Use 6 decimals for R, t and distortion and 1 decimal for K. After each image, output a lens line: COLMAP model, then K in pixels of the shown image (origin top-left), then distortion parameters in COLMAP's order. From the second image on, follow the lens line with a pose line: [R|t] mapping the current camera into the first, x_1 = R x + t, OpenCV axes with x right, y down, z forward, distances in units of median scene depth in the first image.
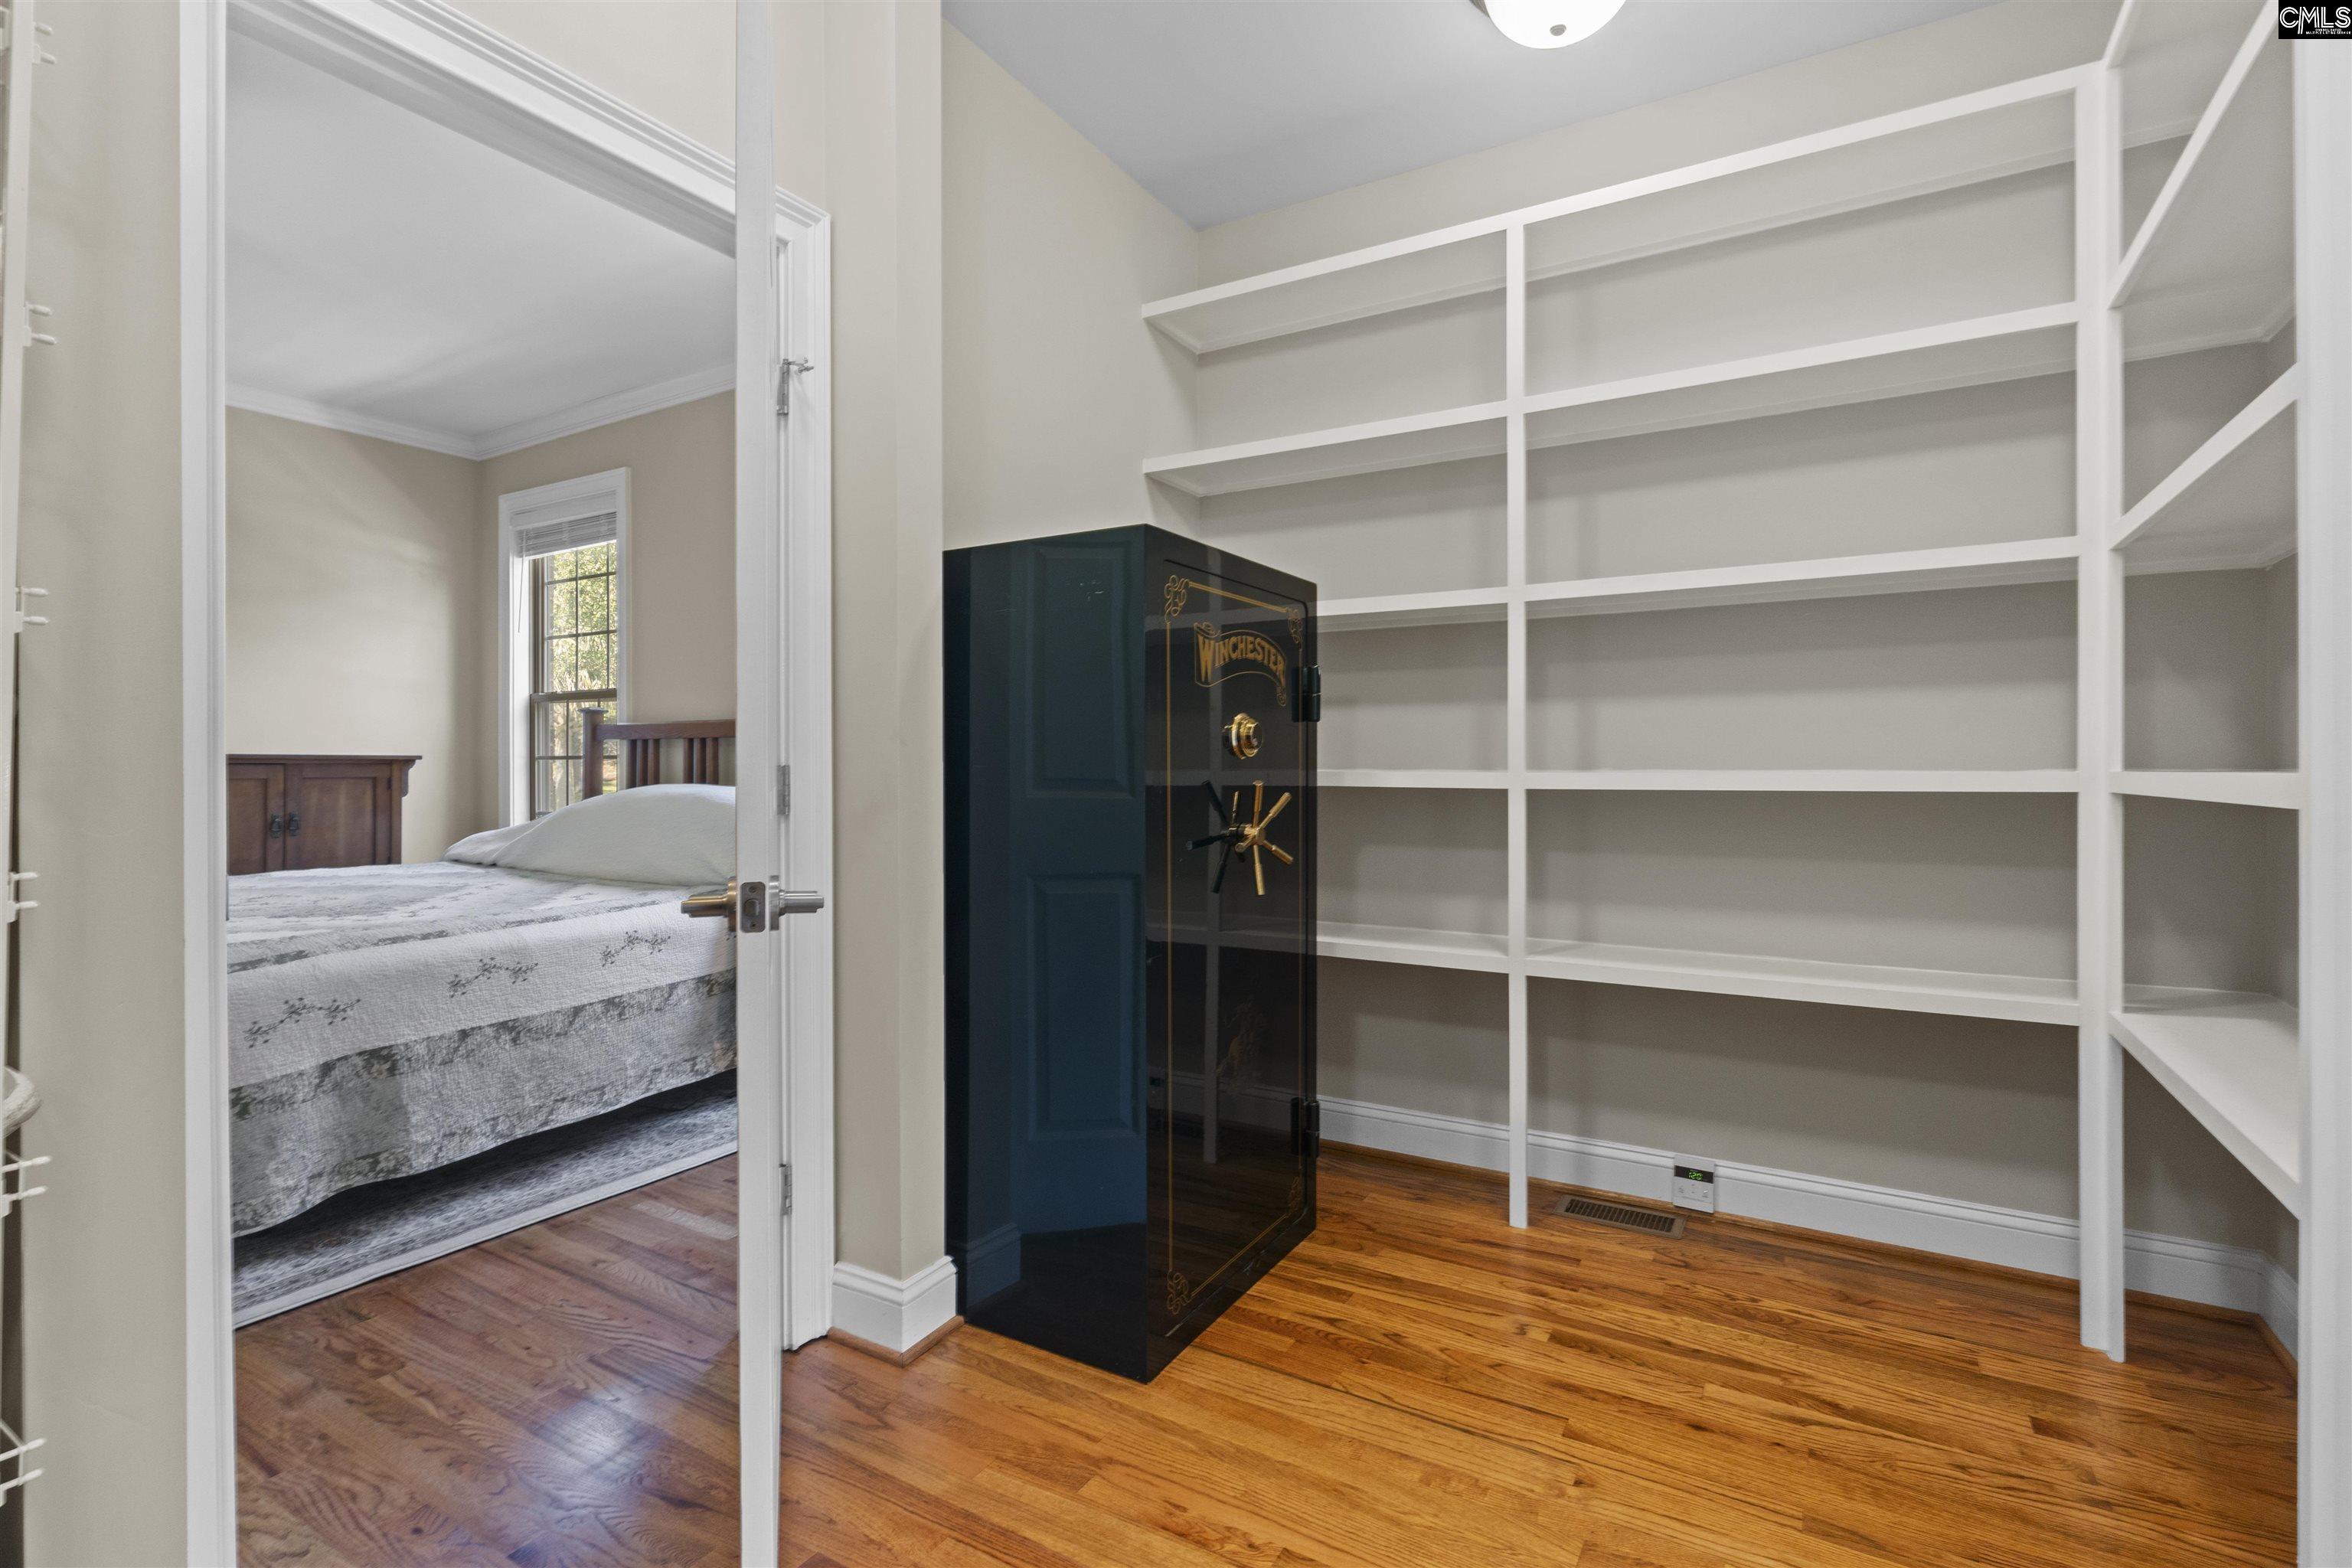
lens RADIAL K [[1086.9, 0, 1183.8], [0, 1086.9, 769.8], [0, 0, 1]] dist [-0.003382, -0.000647]
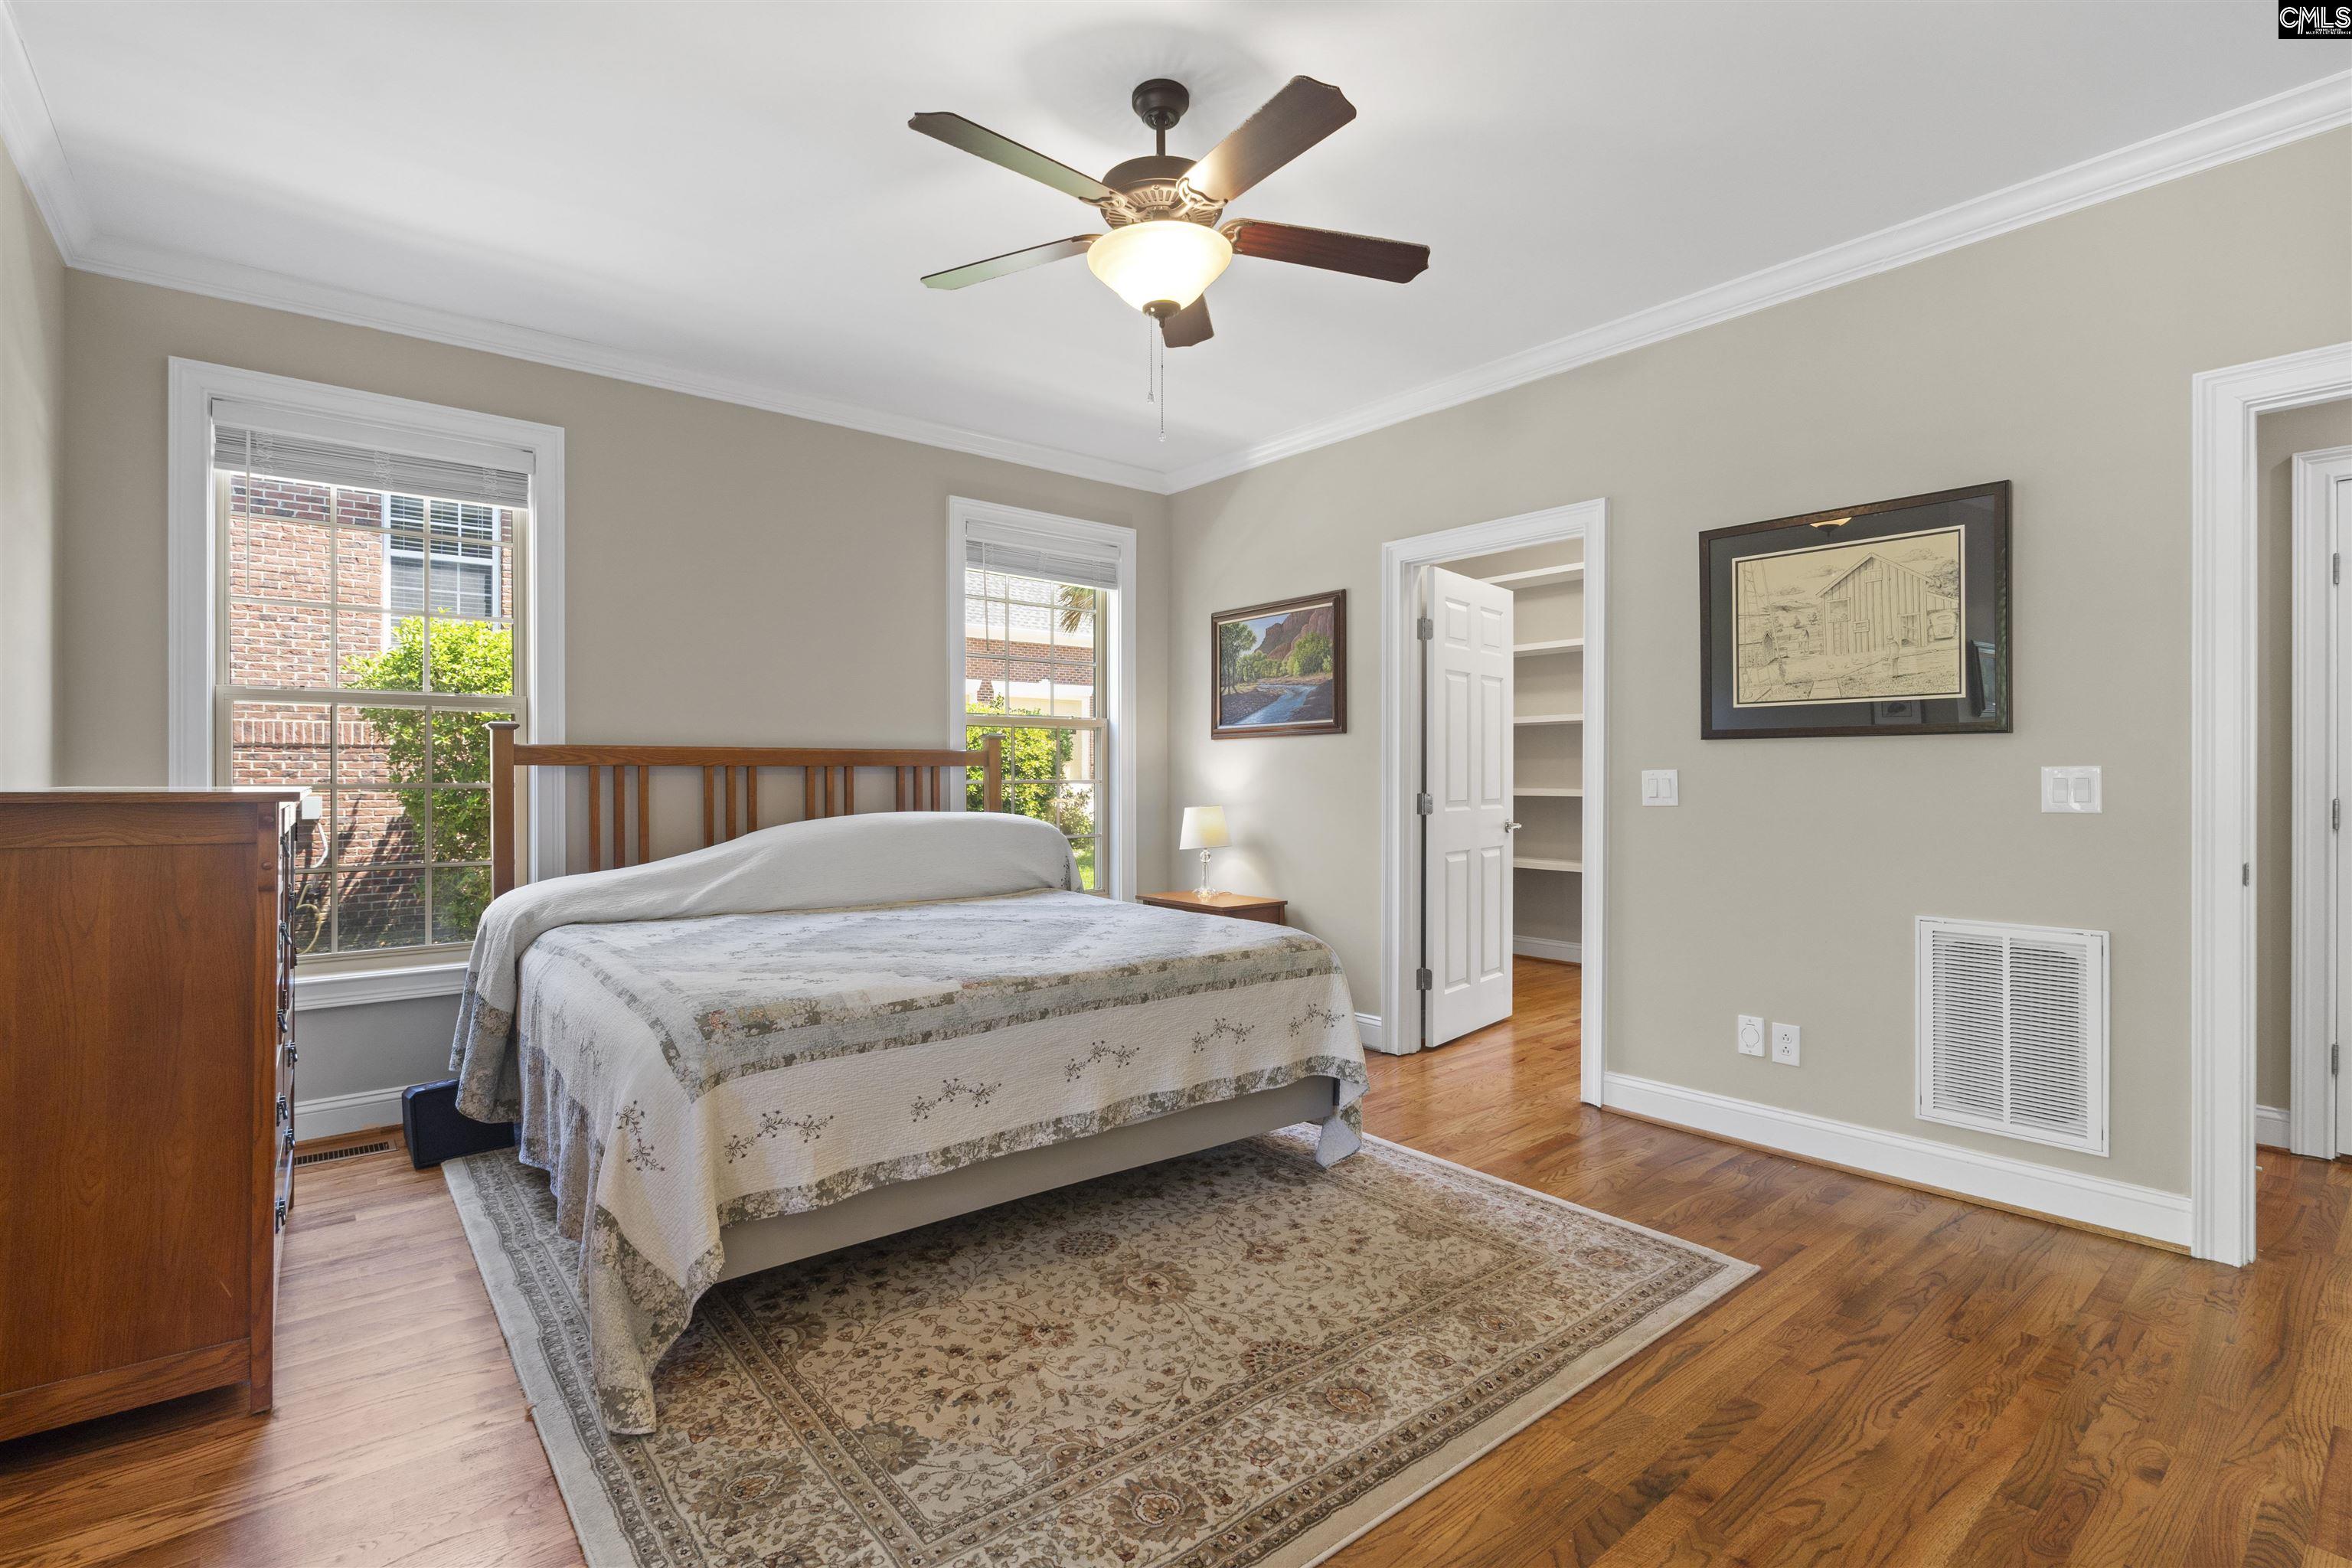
lens RADIAL K [[1086.9, 0, 1183.8], [0, 1086.9, 769.8], [0, 0, 1]] dist [-0.003382, -0.000647]
pose [[0.327565, 0.004007, 0.944820, -1.127718], [0.001765, 0.999987, -0.004853, -0.018936], [-0.944827, 0.003257, 0.327553, 0.299703]]
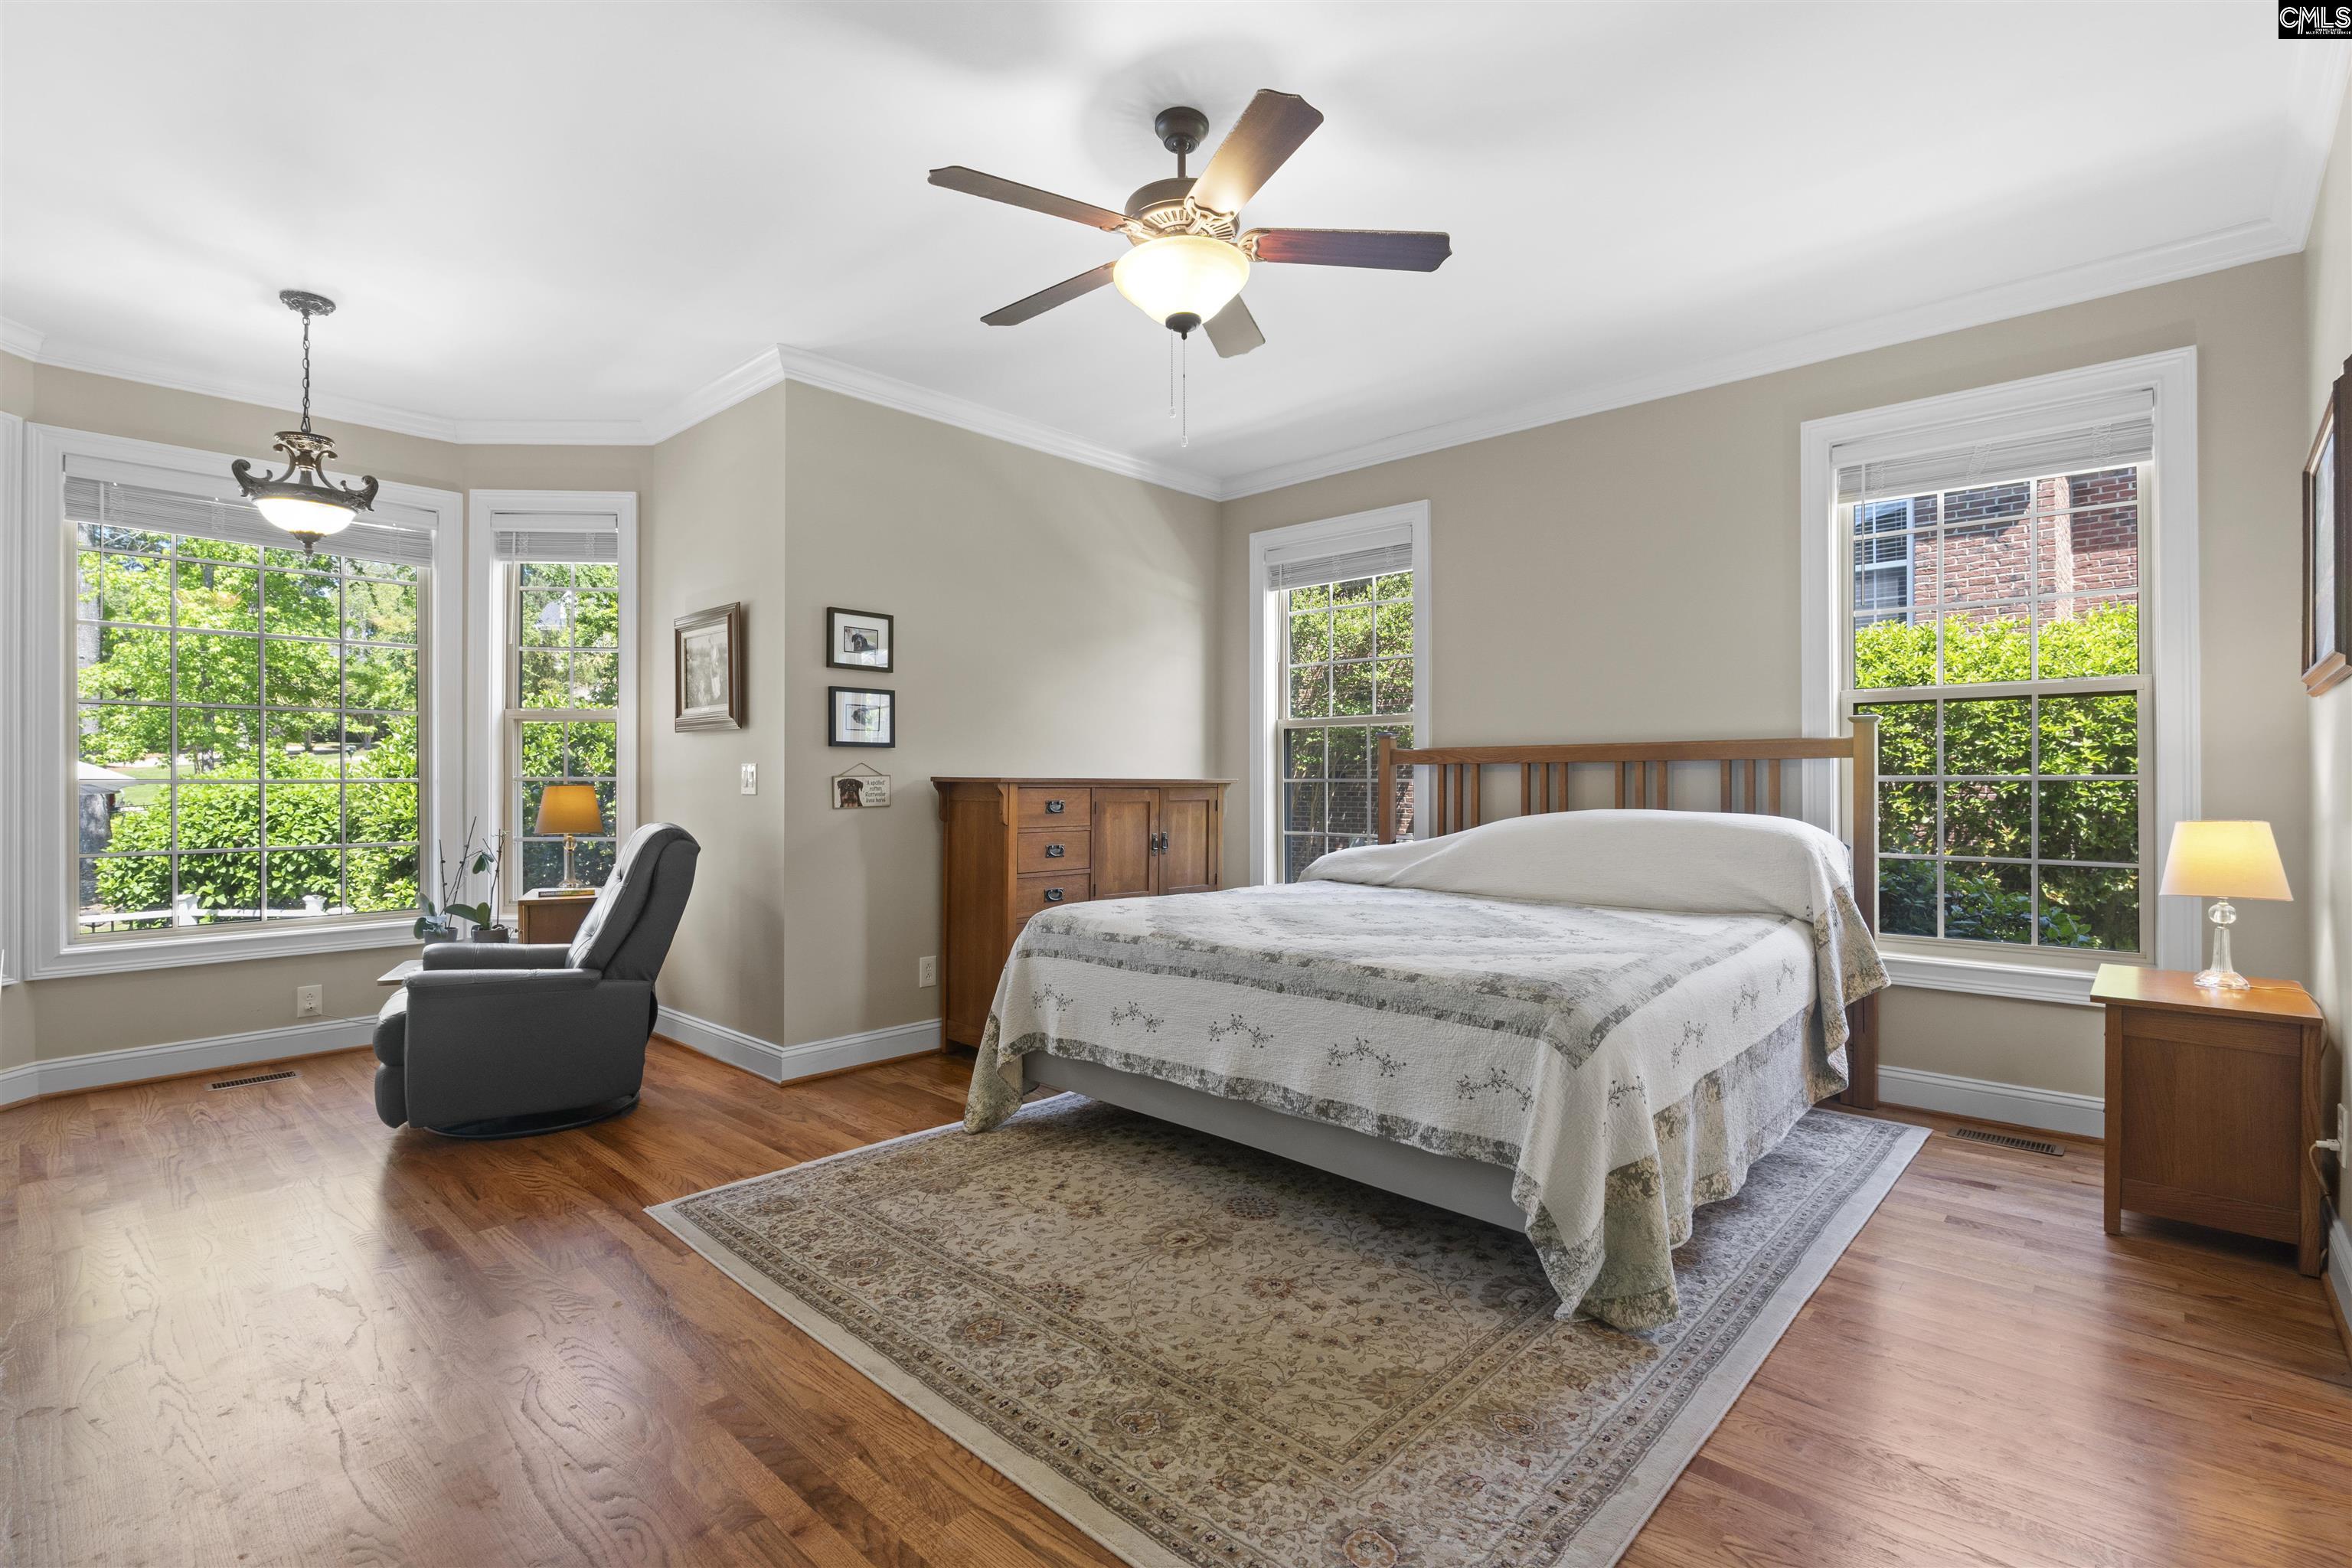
lens RADIAL K [[1082.6, 0, 1176.0], [0, 1082.6, 784.0], [0, 0, 1]] dist [-0.001410, 0.000030]
pose [[0.977478, -0.001181, -0.211036, -0.530748], [0.000705, 0.999997, -0.002333, -0.006738], [0.211038, 0.002132, 0.977476, -0.054258]]
